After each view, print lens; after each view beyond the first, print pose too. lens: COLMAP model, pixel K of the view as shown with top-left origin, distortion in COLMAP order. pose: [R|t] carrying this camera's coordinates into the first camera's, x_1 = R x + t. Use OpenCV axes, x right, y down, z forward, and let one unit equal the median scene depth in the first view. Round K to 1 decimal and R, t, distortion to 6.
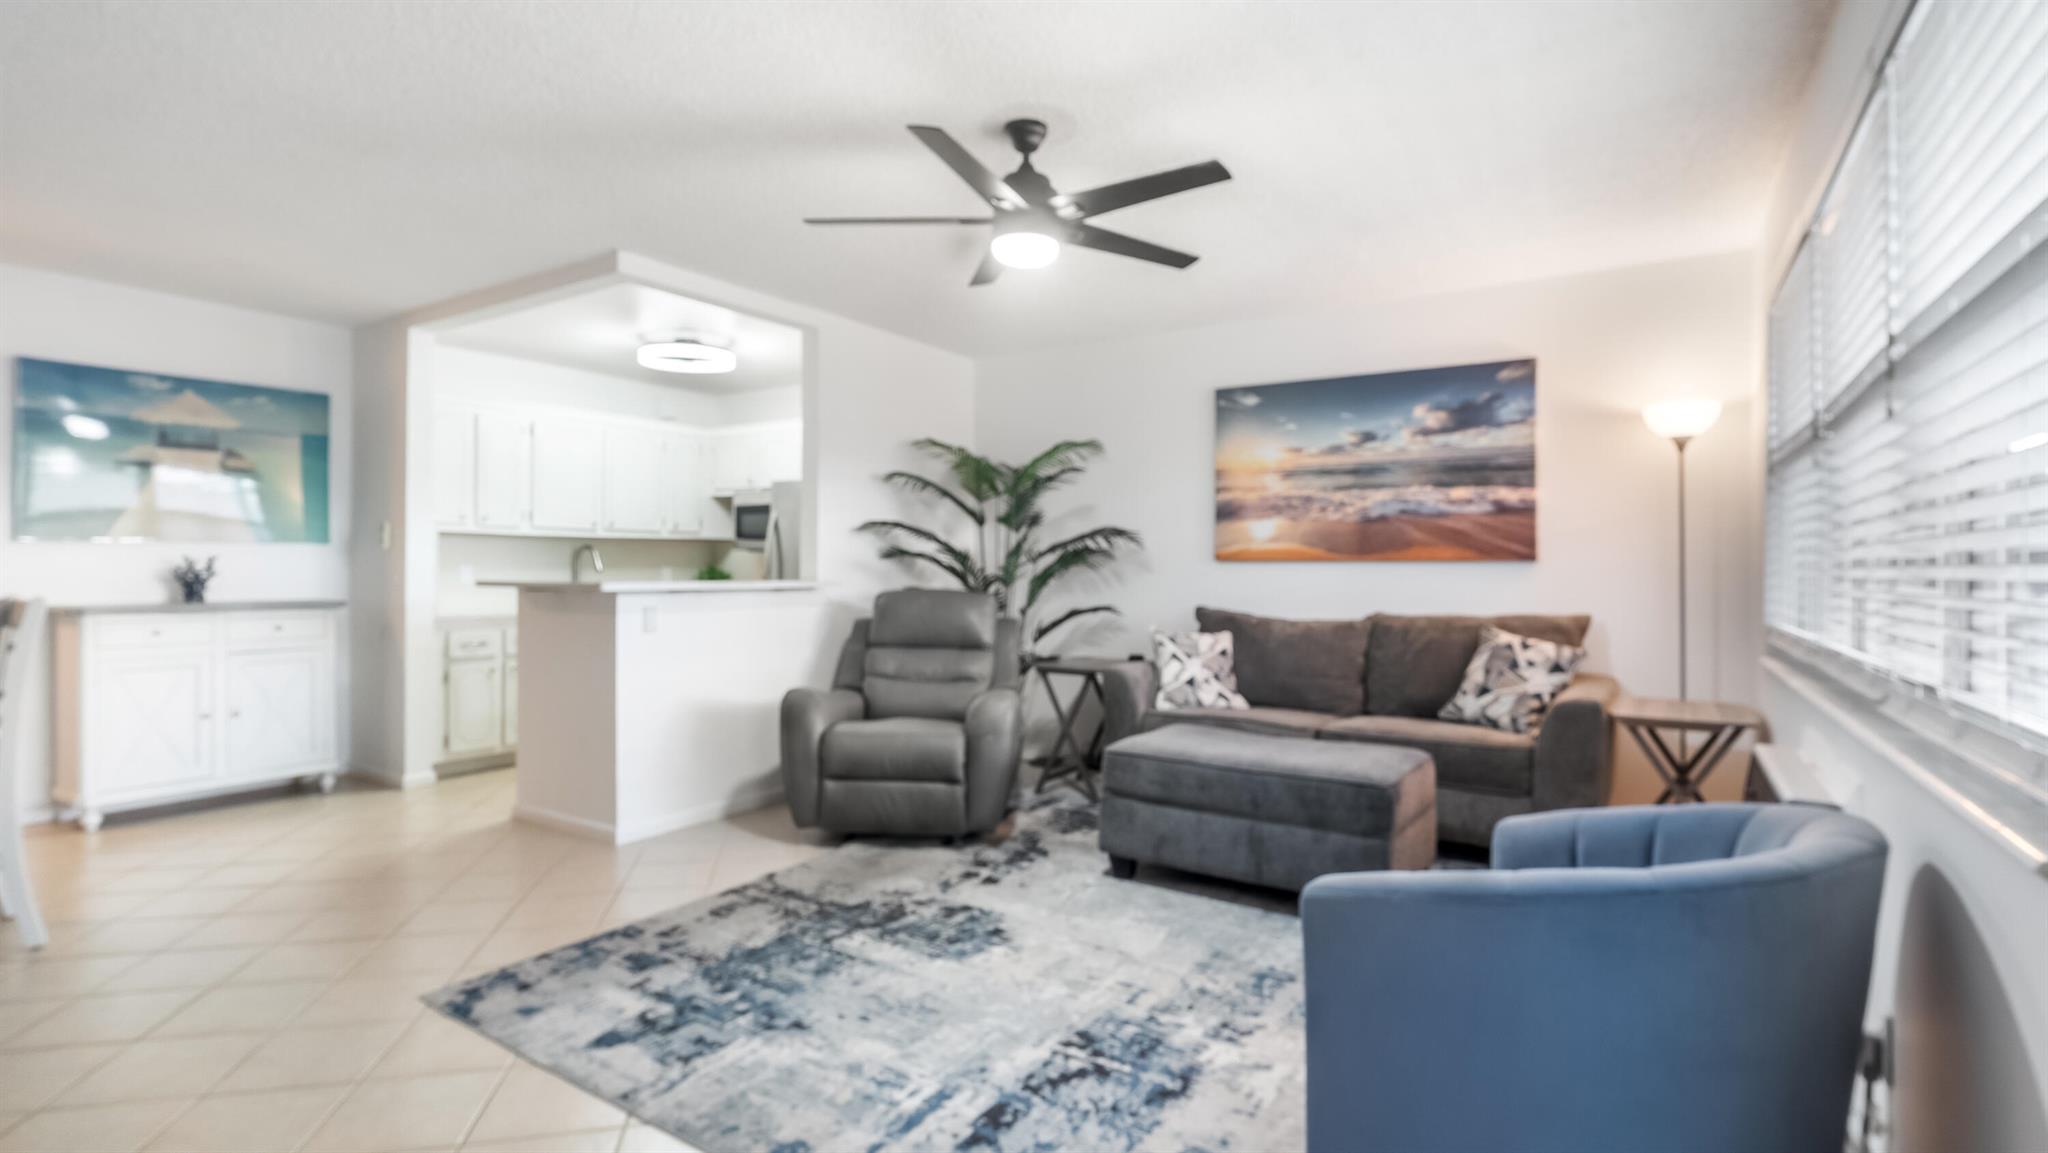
lens RADIAL K [[952.9, 0, 1022.7], [0, 952.9, 568.0], [0, 0, 1]] dist [-0.006173, 0.000020]
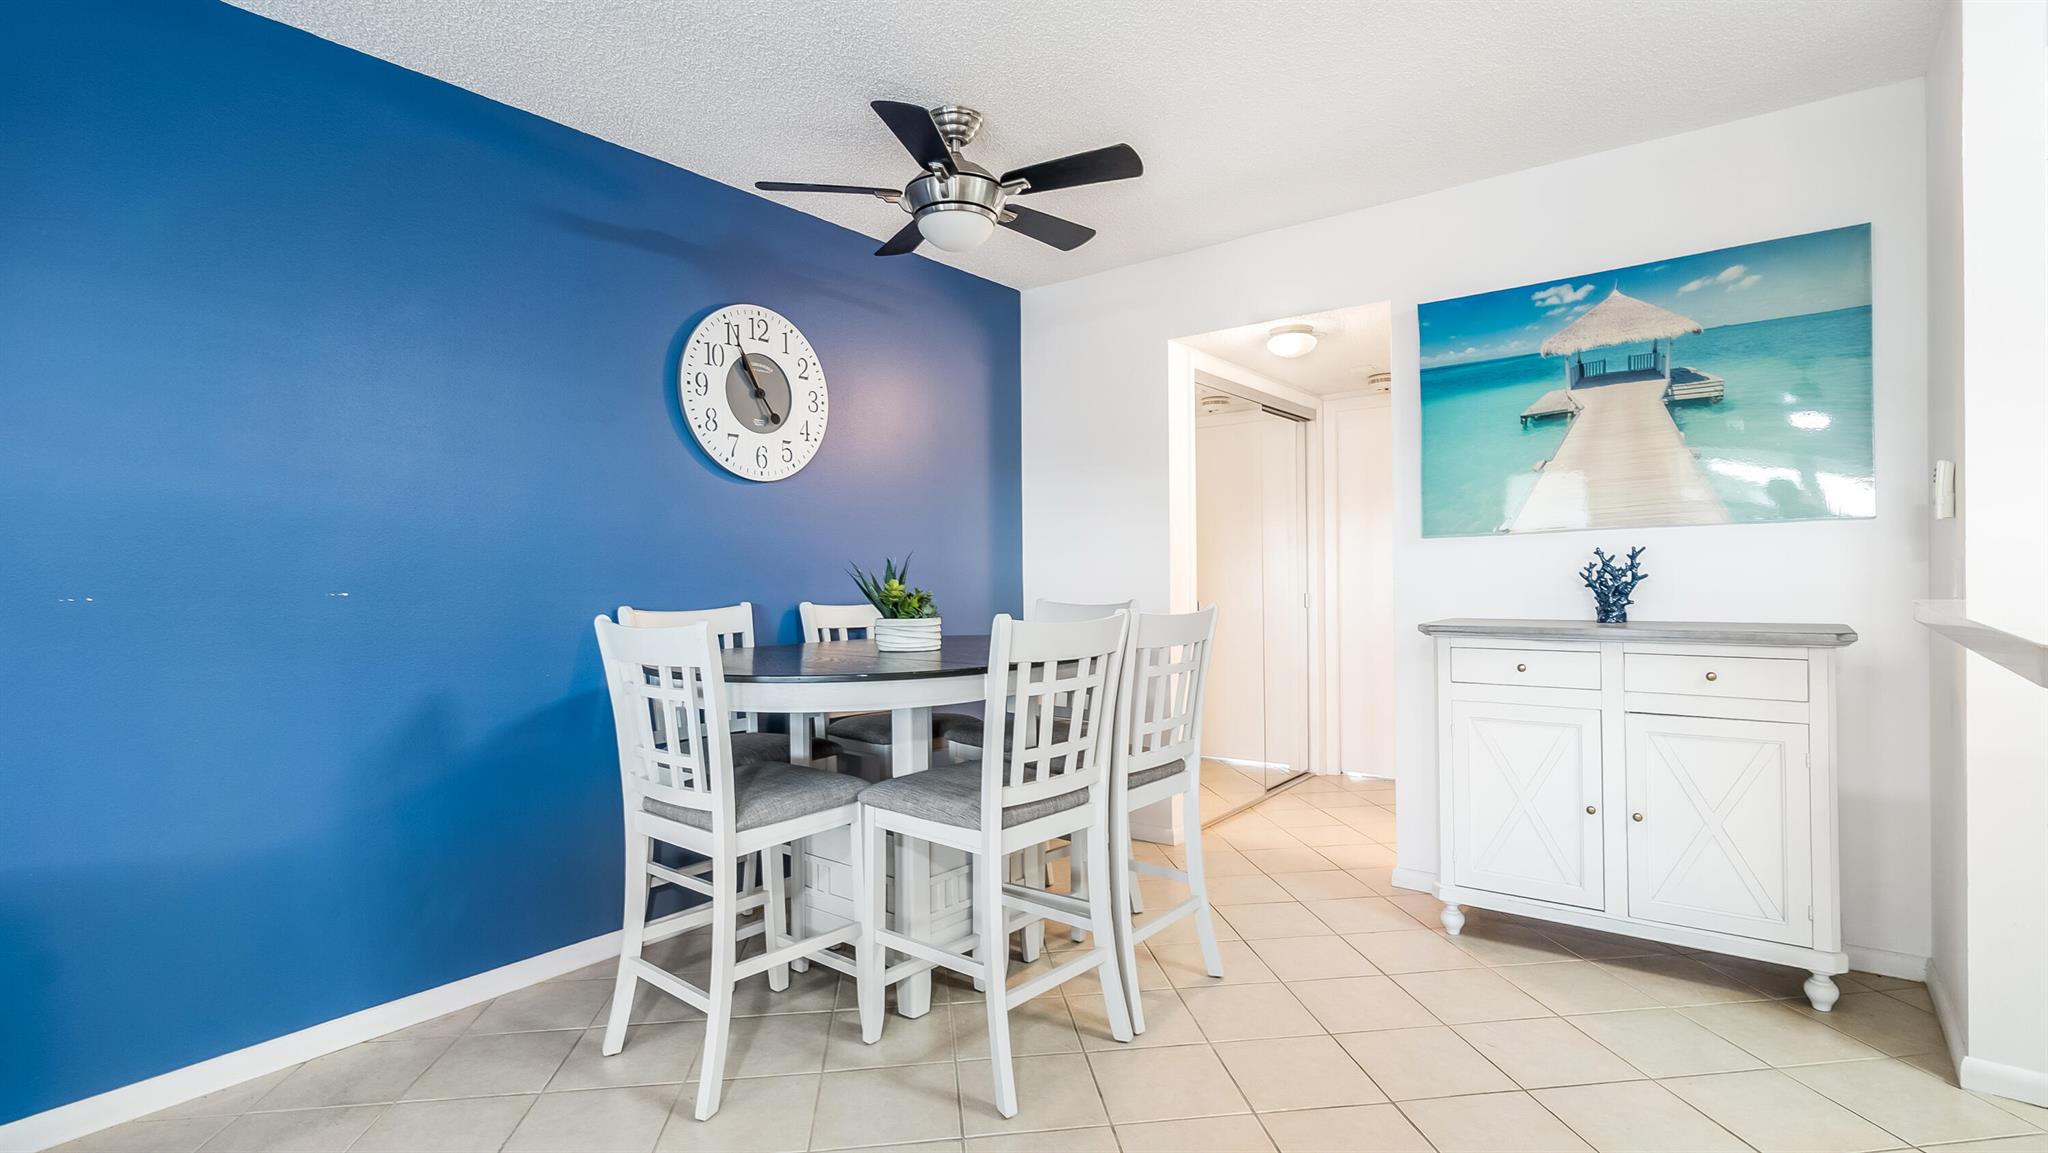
lens RADIAL K [[952.9, 0, 1030.0], [0, 952.9, 577.9], [0, 0, 1]] dist [-0.006173, 0.000020]
pose [[-0.085351, 0.000919, -0.996351, -0.222070], [0.011657, 0.999932, -0.000076, 0.002562], [0.996283, -0.011621, -0.085355, 0.706829]]
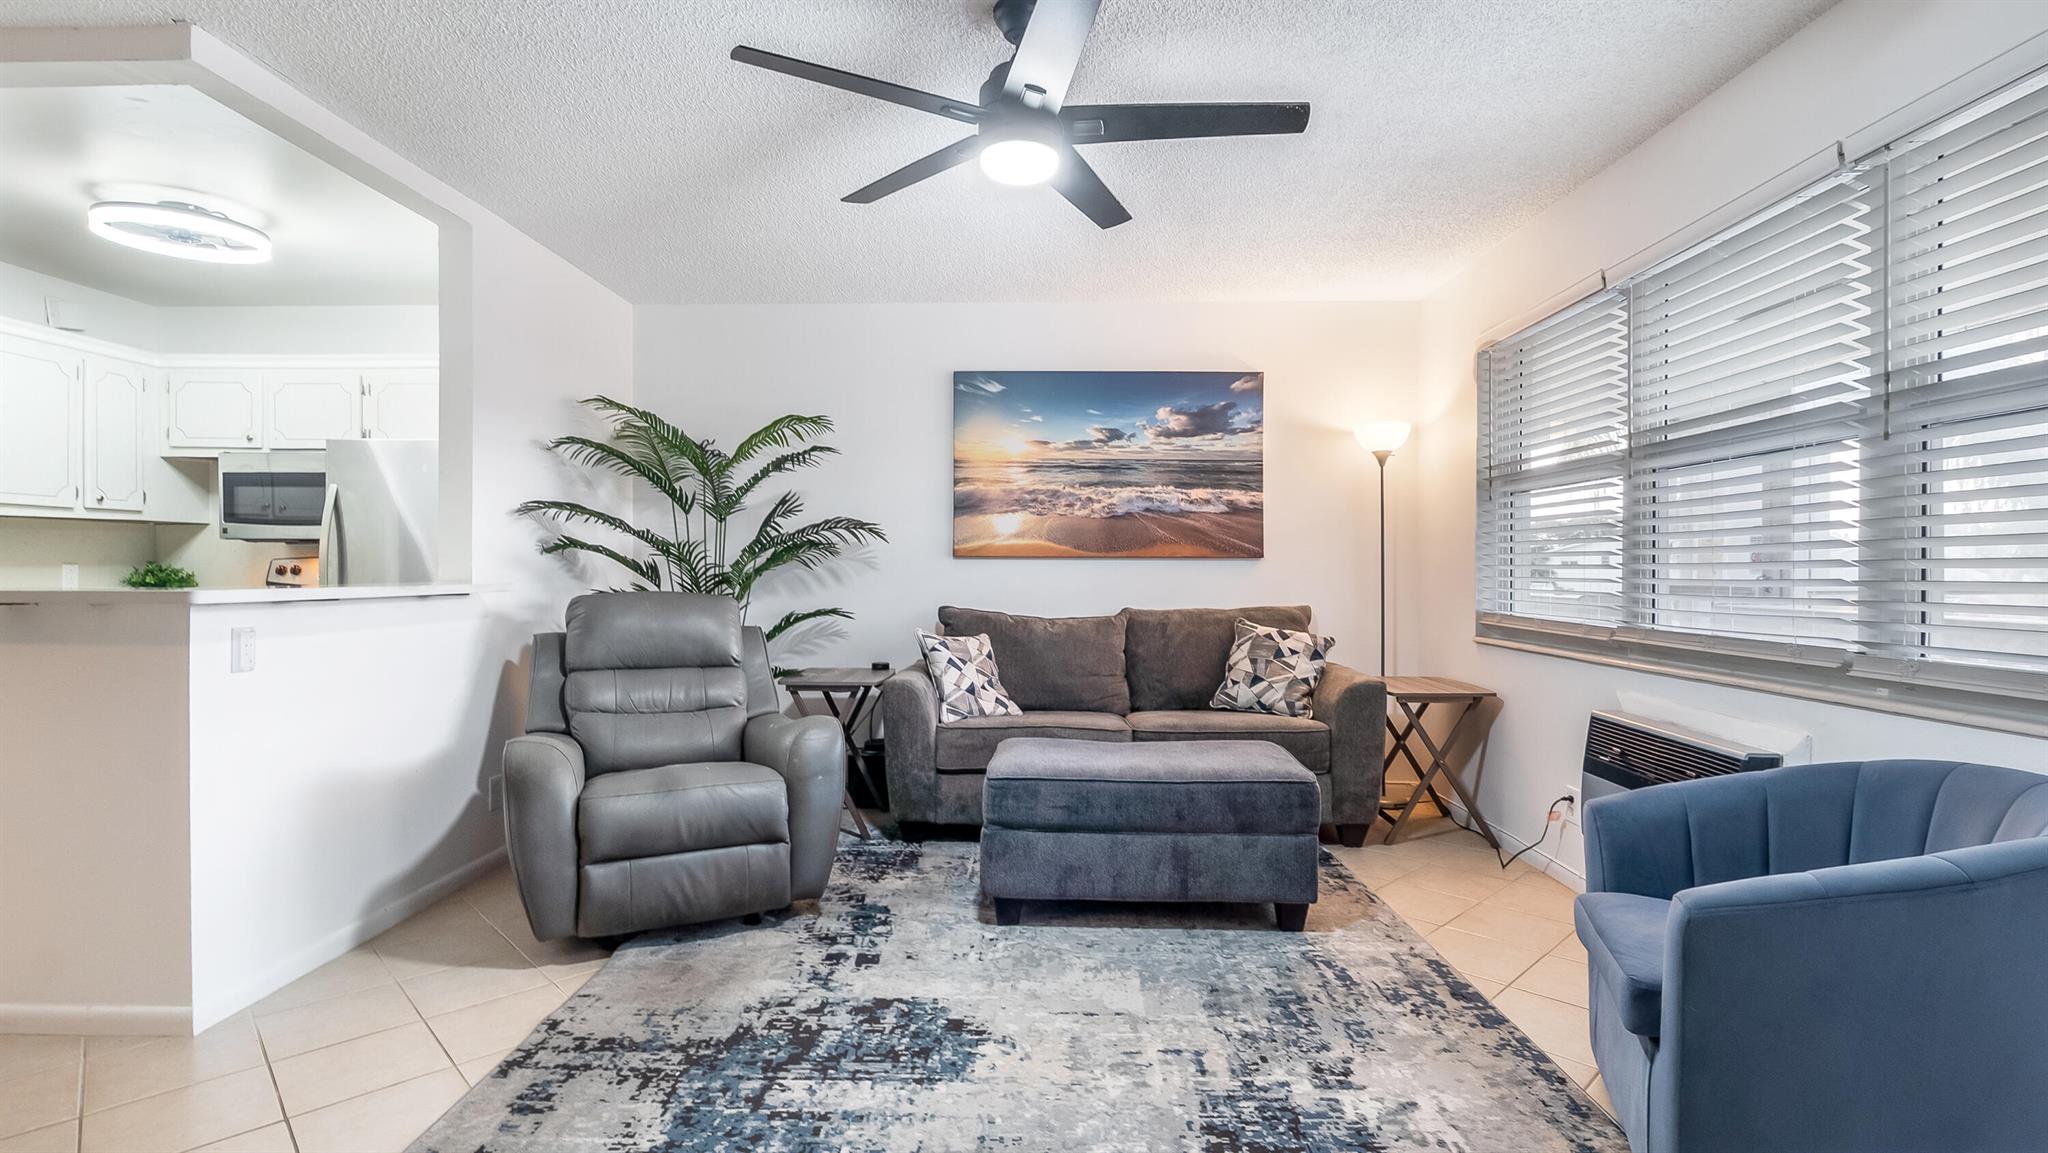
lens RADIAL K [[952.9, 0, 1026.9], [0, 952.9, 571.5], [0, 0, 1]] dist [-0.006173, 0.000020]
pose [[0.848184, -0.004364, 0.529684, -0.268265], [0.002137, 0.999986, 0.004817, 0.002322], [-0.529698, -0.002954, 0.848181, 0.207769]]
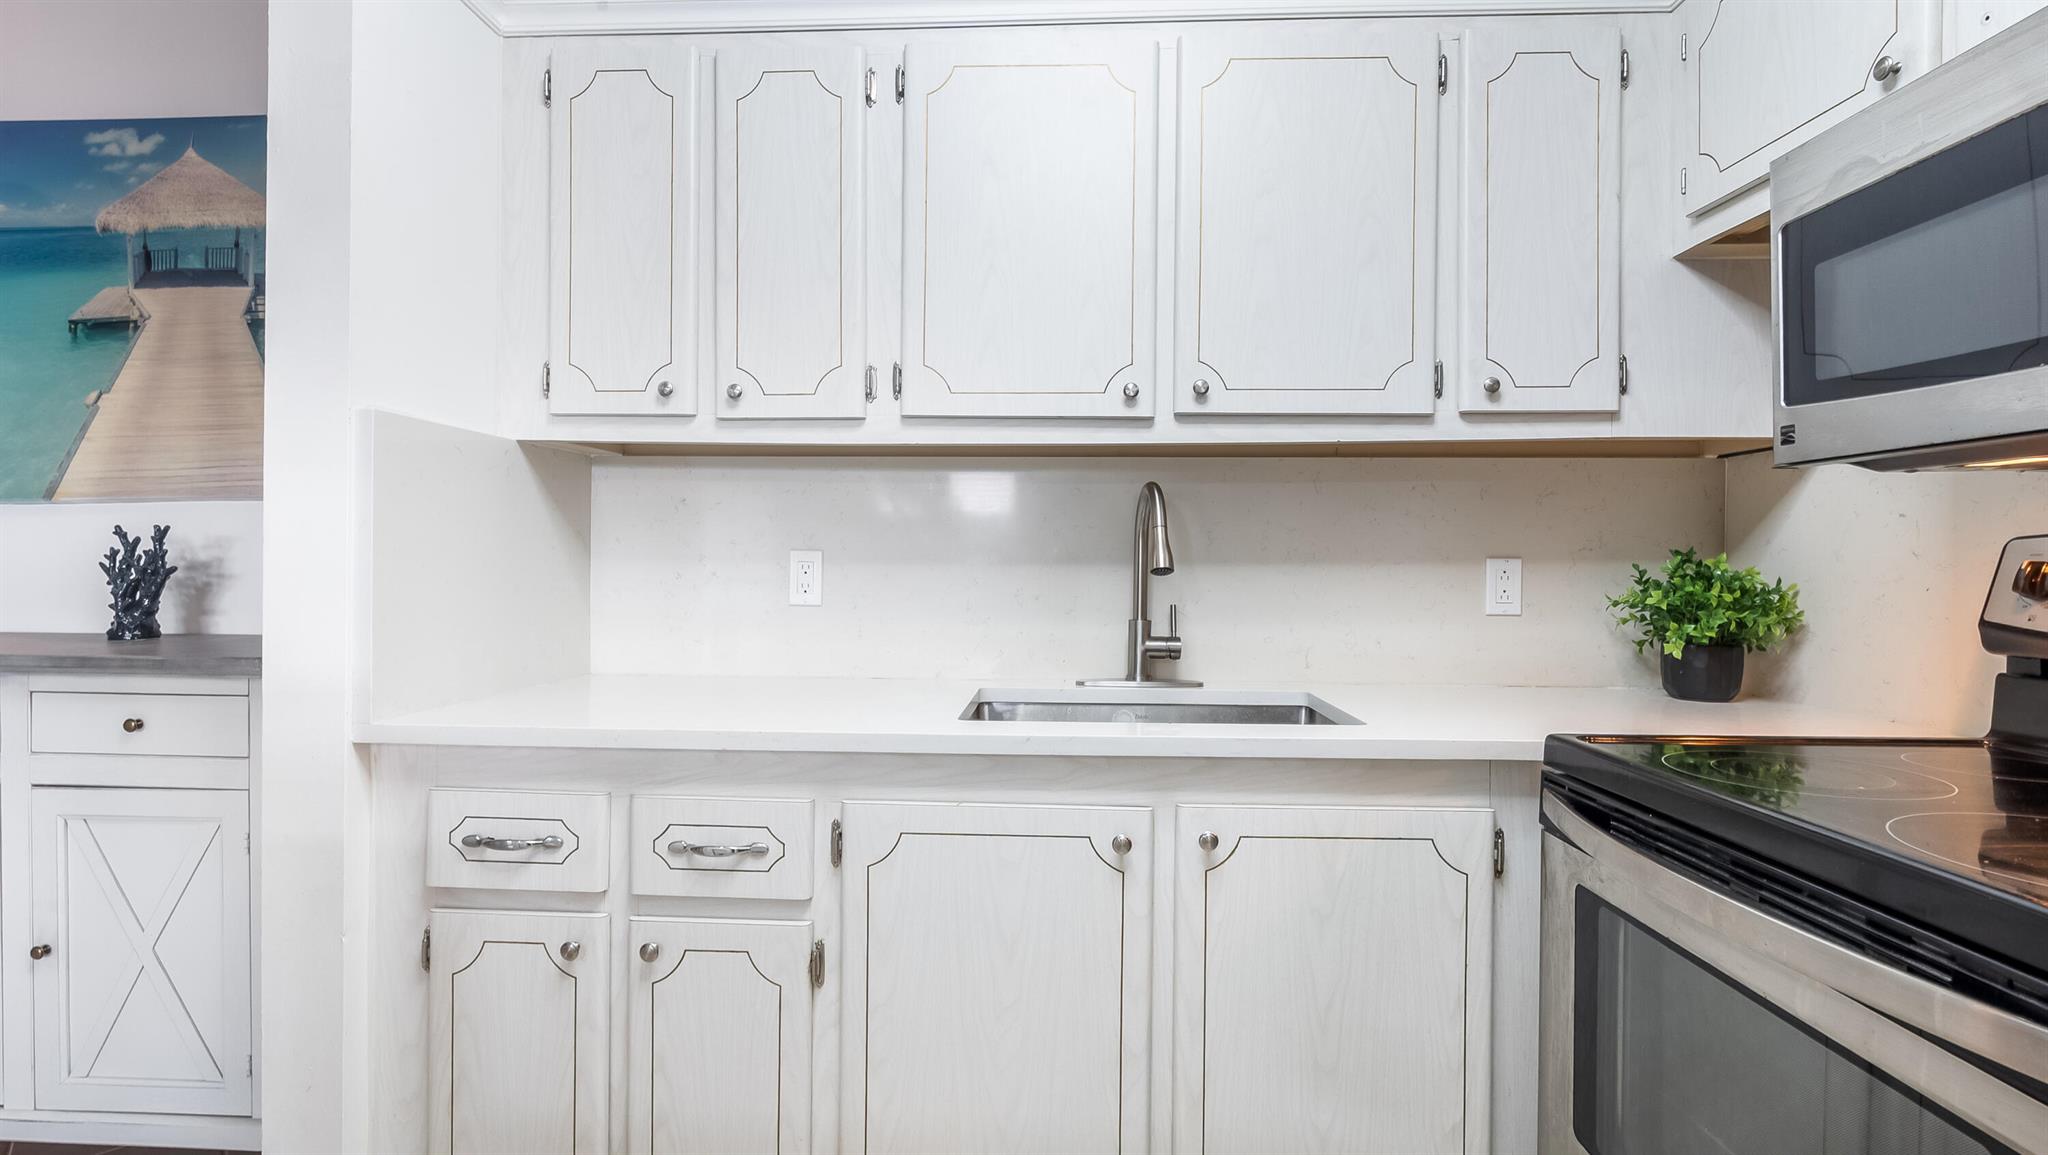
lens RADIAL K [[951.9, 0, 1030.9], [0, 951.9, 569.6], [0, 0, 1]] dist [-0.009714, 0.000425]
pose [[0.511418, 0.007921, -0.859295, -0.331647], [-0.006605, 0.999964, 0.005286, 0.001406], [0.859307, 0.002972, 0.511452, 1.190643]]
